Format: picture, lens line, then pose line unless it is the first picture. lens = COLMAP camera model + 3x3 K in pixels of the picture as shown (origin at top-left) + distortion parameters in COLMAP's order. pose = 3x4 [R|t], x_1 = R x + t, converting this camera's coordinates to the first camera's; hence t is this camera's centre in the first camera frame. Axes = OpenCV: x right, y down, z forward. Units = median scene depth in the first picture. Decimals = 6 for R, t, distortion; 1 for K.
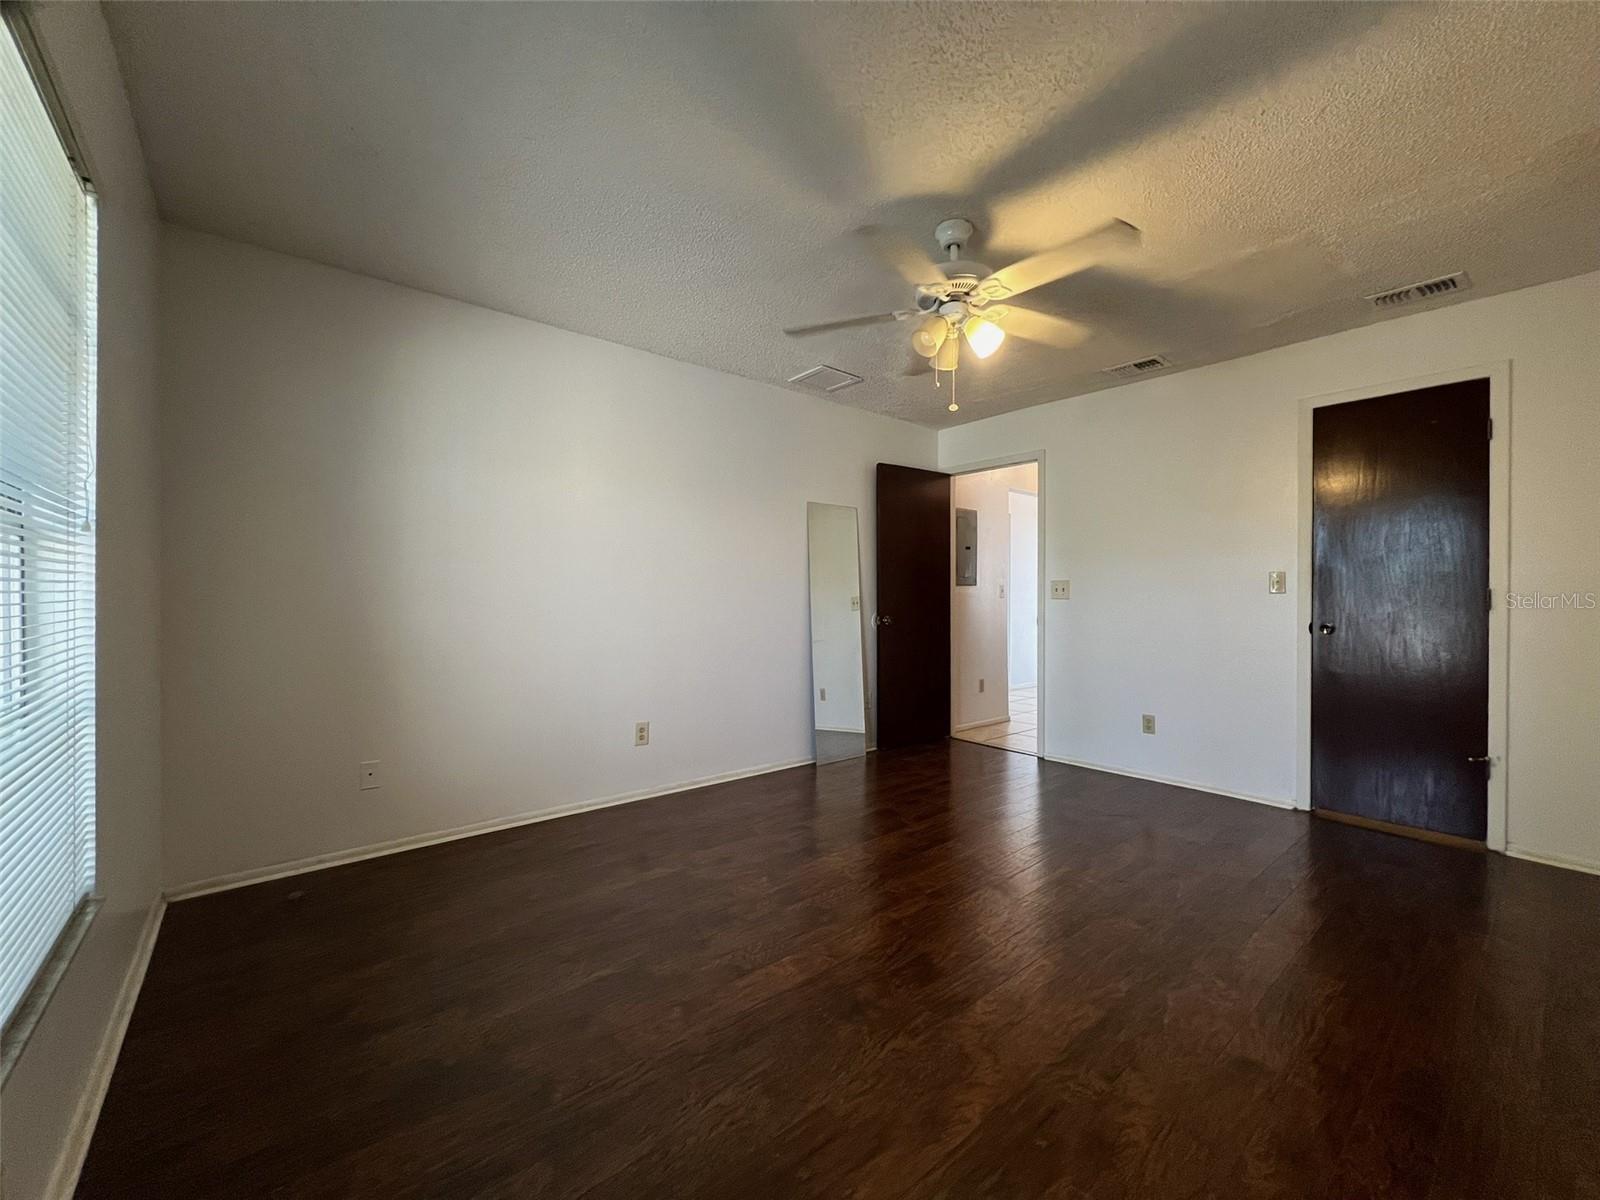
lens RADIAL K [[640.2, 0, 796.7], [0, 640.2, 605.5], [0, 0, 1]] dist [-0.002307, 0.000650]
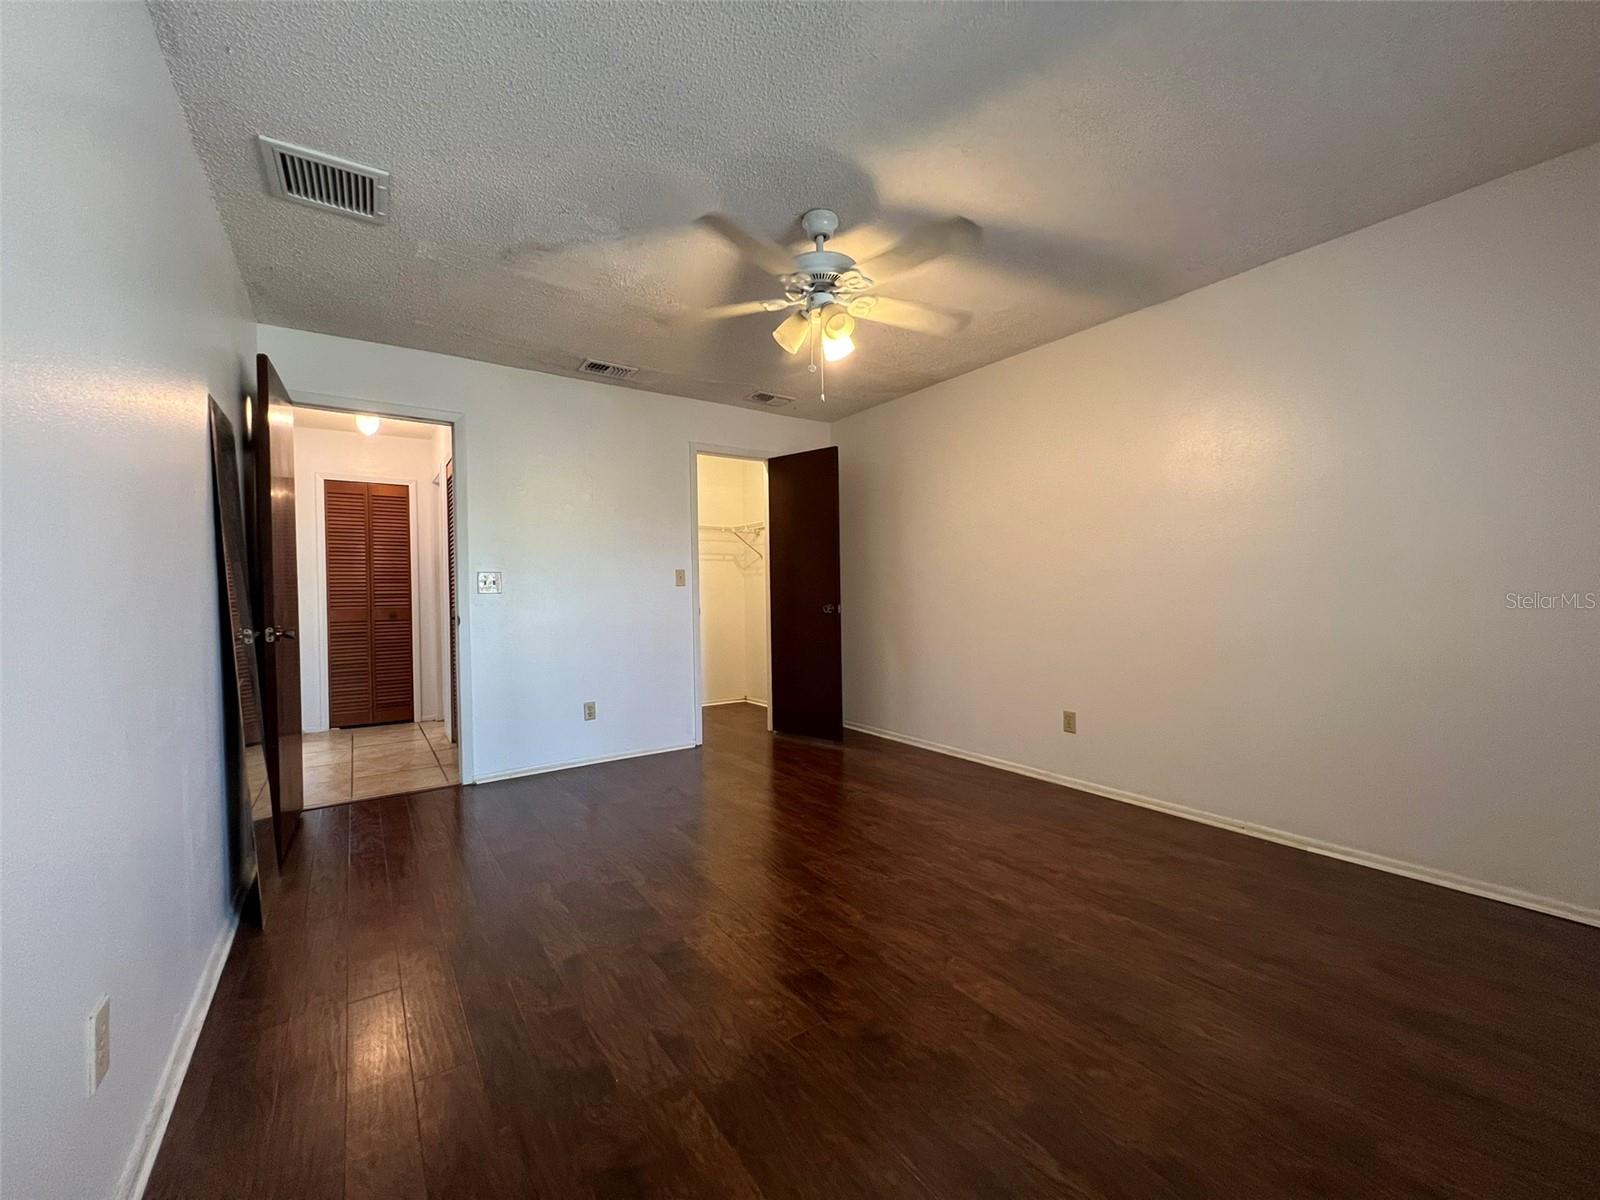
lens RADIAL K [[640.2, 0, 800.4], [0, 640.2, 593.4], [0, 0, 1]] dist [-0.002307, 0.000650]
pose [[0.081183, -0.008199, 0.996665, -0.784299], [0.027444, 0.999605, 0.005988, -0.005839], [-0.996321, 0.026866, 0.081376, 0.973356]]
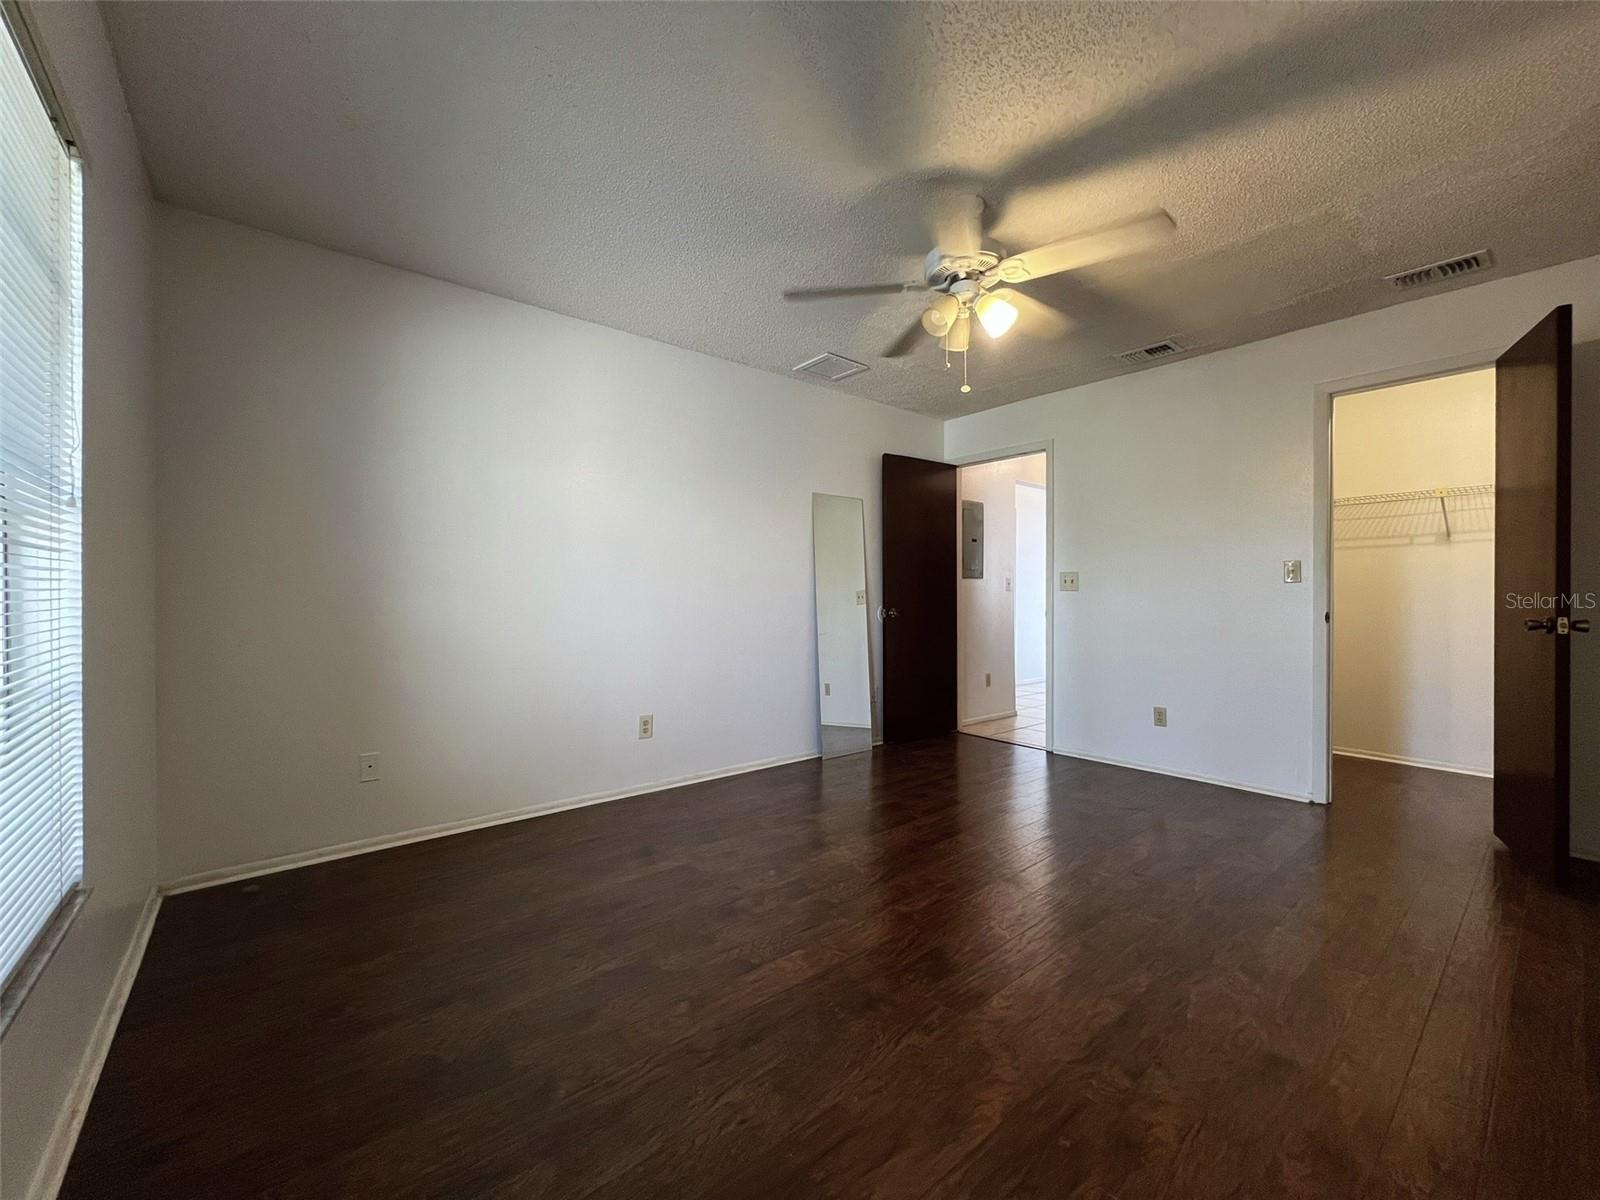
lens RADIAL K [[640.2, 0, 796.8], [0, 640.2, 605.2], [0, 0, 1]] dist [-0.002307, 0.000650]
pose [[0.999992, -0.002071, -0.003524, -0.008364], [0.002076, 0.999997, 0.001247, 0.019115], [0.003521, -0.001255, 0.999993, 0.023783]]
